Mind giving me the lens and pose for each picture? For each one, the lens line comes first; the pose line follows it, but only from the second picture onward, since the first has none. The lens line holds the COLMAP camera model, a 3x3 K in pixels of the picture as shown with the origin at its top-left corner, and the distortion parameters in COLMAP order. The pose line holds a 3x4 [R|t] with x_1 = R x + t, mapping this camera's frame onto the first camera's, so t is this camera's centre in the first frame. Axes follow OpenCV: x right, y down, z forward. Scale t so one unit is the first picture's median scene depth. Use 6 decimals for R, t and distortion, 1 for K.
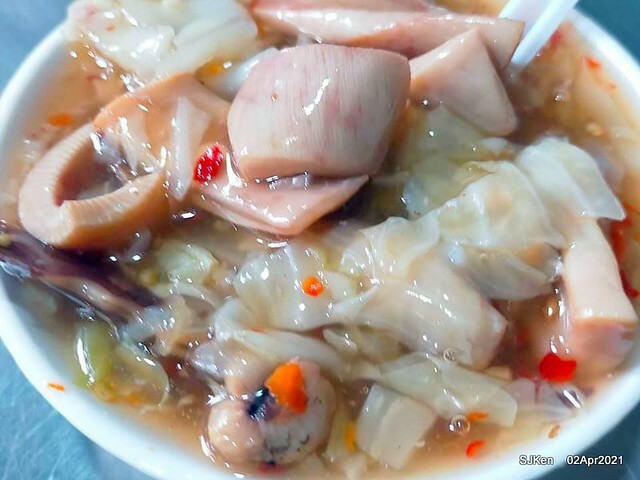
lens RADIAL K [[738.2, 0, 319.4], [0, 738.2, 241.7], [0, 0, 1]] dist [0.033643, 0.000000]
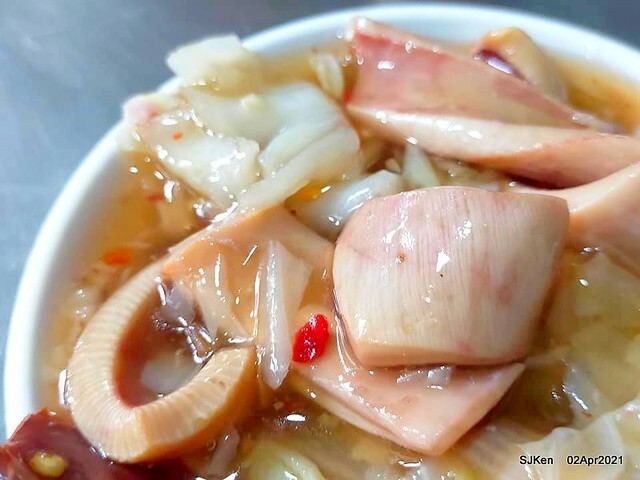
lens RADIAL K [[738.2, 0, 319.4], [0, 738.2, 237.3], [0, 0, 1]] dist [0.033643, 0.000000]
pose [[0.999781, 0.017719, -0.011137, -0.135047], [-0.017634, 0.999815, 0.007642, -0.216690], [0.011270, -0.007444, 0.999909, 0.226414]]
